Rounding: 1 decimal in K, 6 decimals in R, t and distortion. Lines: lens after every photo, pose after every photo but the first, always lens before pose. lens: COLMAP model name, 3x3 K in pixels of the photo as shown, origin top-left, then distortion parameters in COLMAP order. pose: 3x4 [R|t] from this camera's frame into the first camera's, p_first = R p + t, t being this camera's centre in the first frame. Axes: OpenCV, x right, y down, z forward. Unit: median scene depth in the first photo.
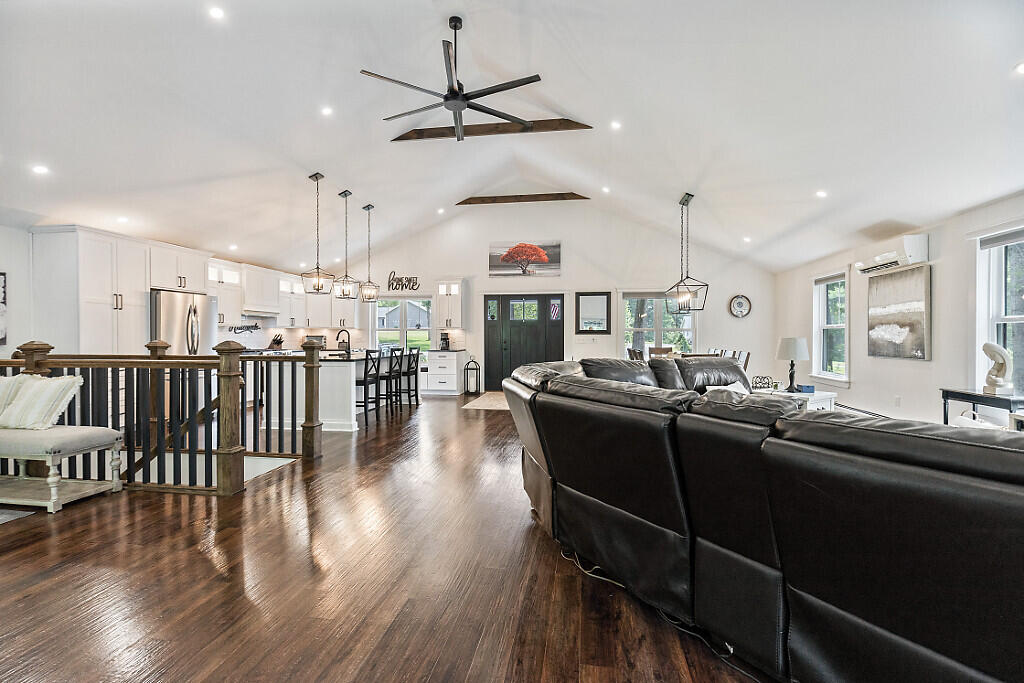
lens RADIAL K [[462.3, 0, 510.9], [0, 462.3, 337.5], [0, 0, 1]] dist [0.000363, -0.000659]
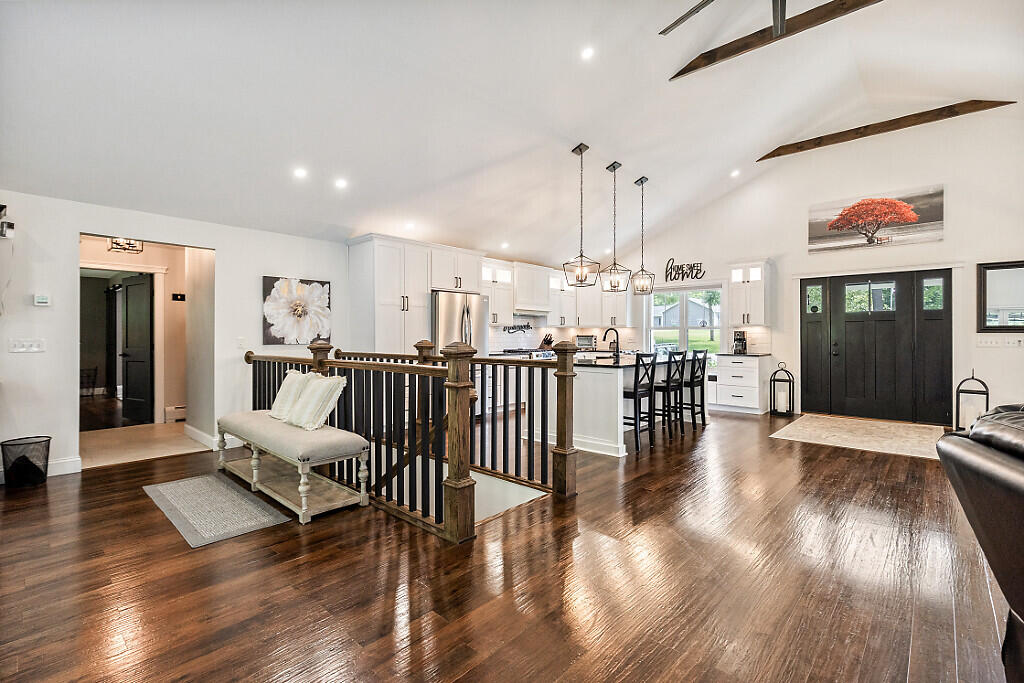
lens RADIAL K [[462.3, 0, 510.9], [0, 462.3, 337.5], [0, 0, 1]] dist [0.000363, -0.000659]
pose [[0.835849, 0.001688, -0.548957, -0.051199], [-0.001179, 0.999998, 0.001279, -0.000742], [0.548959, -0.000422, 0.835849, 0.189270]]
